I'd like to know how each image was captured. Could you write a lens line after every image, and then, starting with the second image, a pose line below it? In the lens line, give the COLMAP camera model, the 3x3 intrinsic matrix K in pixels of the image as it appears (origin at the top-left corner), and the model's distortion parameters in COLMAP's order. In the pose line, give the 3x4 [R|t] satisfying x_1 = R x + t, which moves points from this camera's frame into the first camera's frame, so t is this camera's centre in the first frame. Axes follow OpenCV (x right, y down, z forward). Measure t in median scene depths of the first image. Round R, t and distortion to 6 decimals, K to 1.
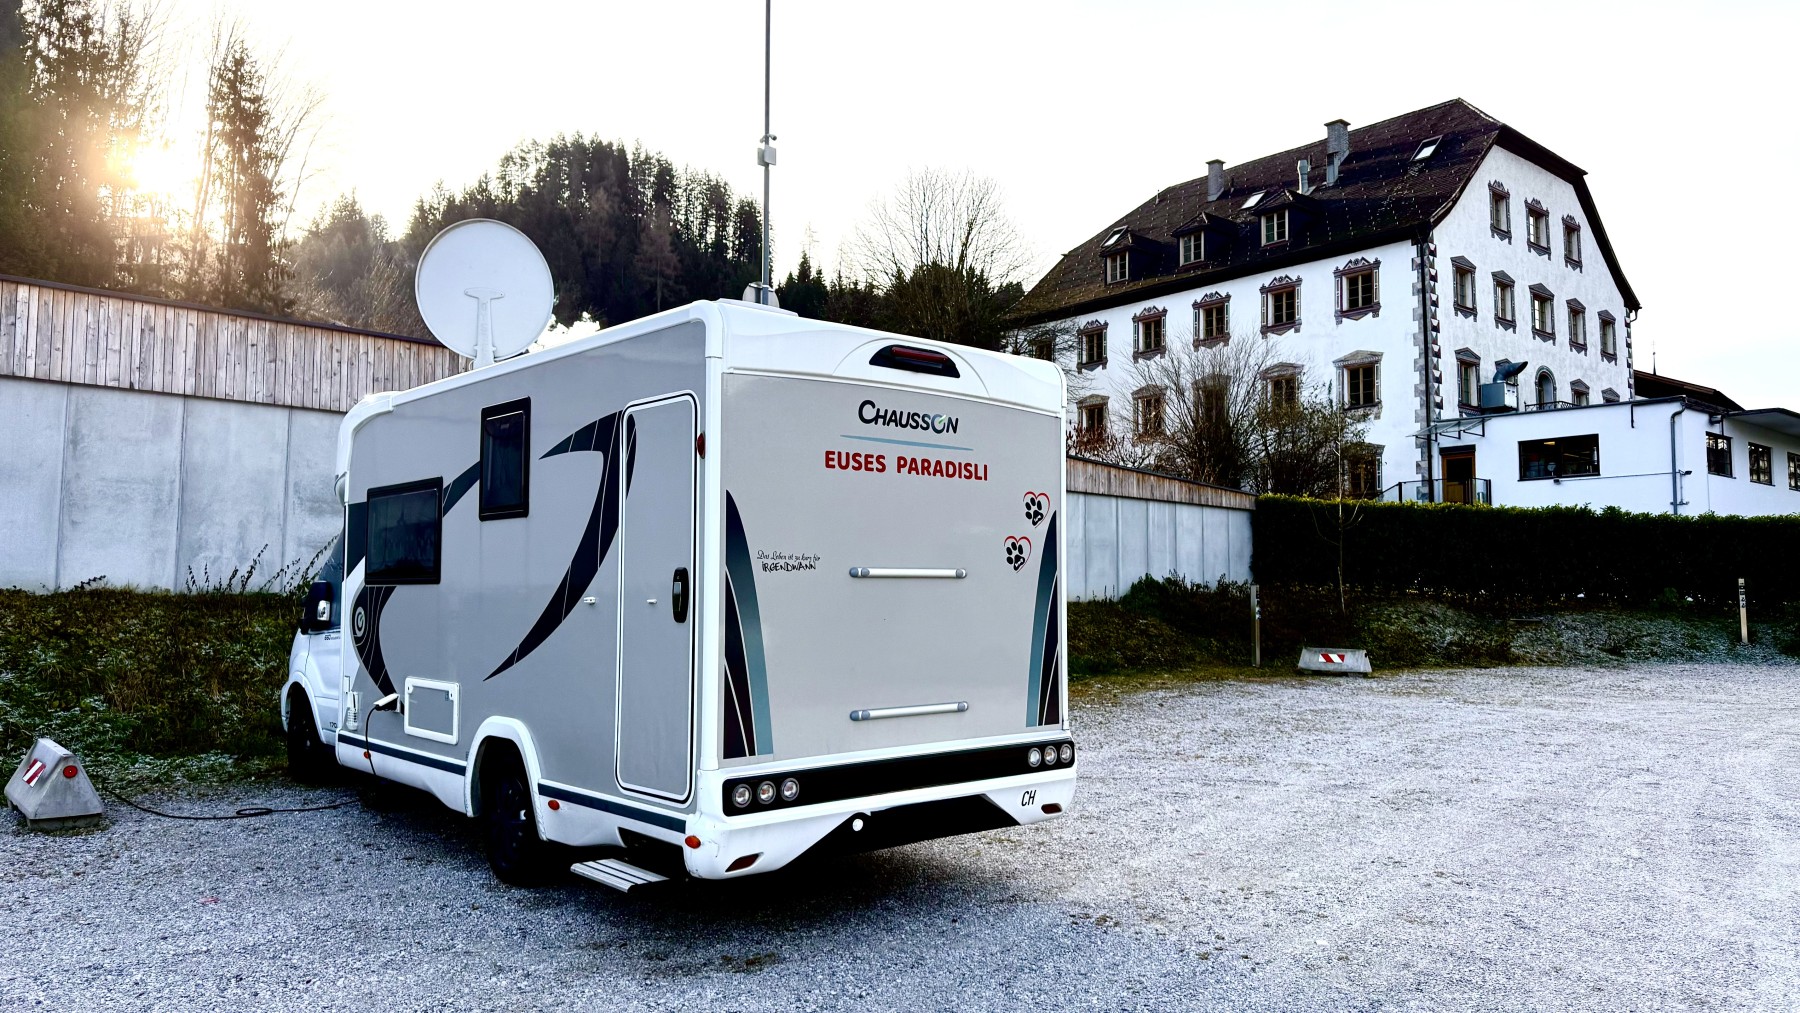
lens RADIAL K [[1257.6, 0, 904.6], [0, 1257.6, 503.3], [0, 0, 1]] dist [0.049669, -0.002102]
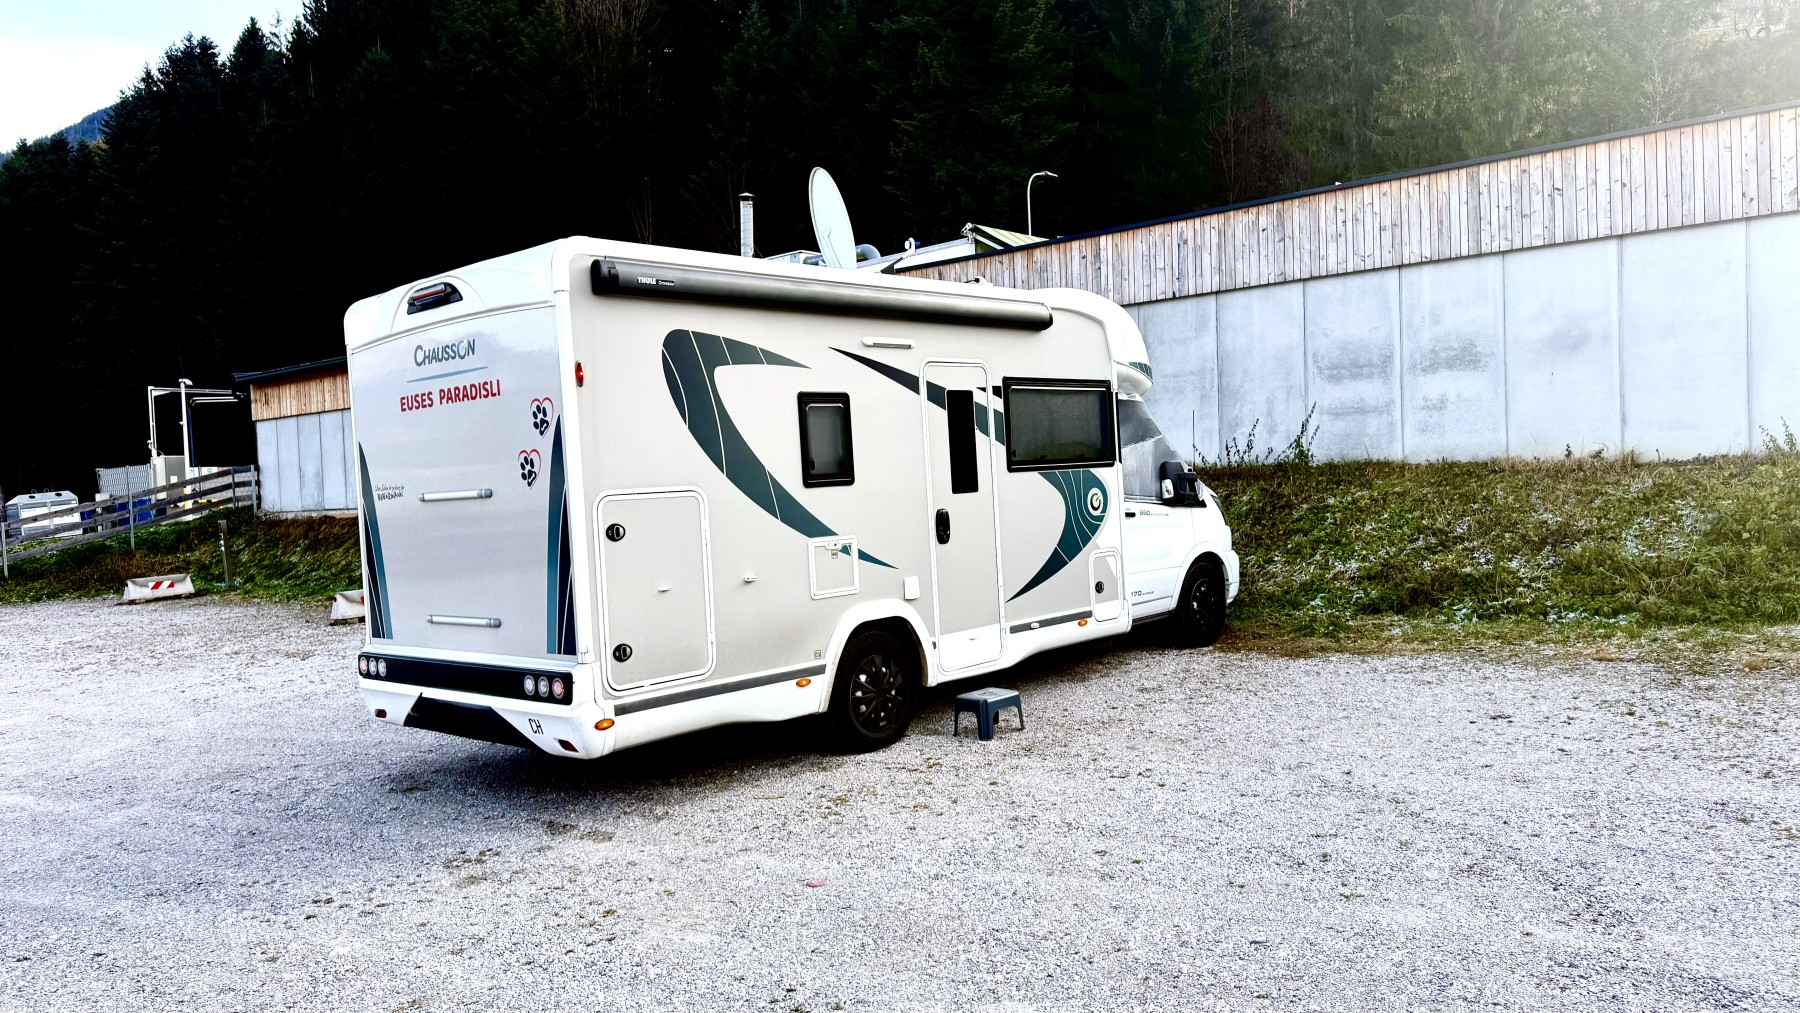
lens RADIAL K [[1257.6, 0, 906.2], [0, 1257.6, 517.6], [0, 0, 1]] dist [0.049669, -0.002102]
pose [[0.110507, 0.023105, -0.993607, 0.560861], [0.124689, 0.991509, 0.036924, 0.040851], [0.986023, -0.127973, 0.106687, 0.625703]]
